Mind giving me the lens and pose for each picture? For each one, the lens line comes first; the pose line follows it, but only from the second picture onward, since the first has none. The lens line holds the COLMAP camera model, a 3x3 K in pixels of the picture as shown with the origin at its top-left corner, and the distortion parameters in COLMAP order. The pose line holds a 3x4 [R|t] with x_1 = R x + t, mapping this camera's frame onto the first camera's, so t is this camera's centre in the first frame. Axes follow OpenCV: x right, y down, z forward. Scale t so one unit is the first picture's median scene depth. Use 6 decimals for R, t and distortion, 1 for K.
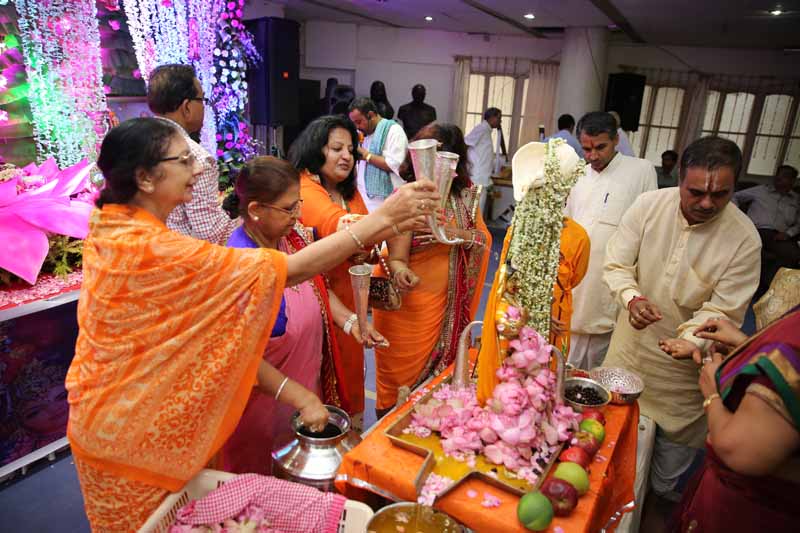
lens RADIAL K [[542.7, 0, 398.7], [0, 542.7, 271.0], [0, 0, 1]] dist [-0.102816, 0.072141]
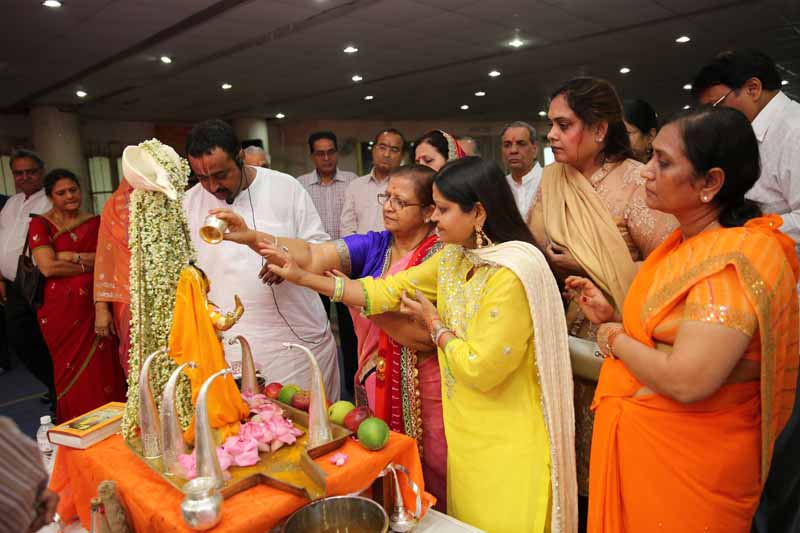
lens RADIAL K [[588.2, 0, 399.2], [0, 588.2, 267.5], [0, 0, 1]] dist [-0.064173, 0.049107]
pose [[0.227385, -0.210431, 0.950797, -0.199252], [0.354946, 0.927114, 0.120304, -0.001209], [-0.906813, 0.310126, 0.285503, 0.115746]]
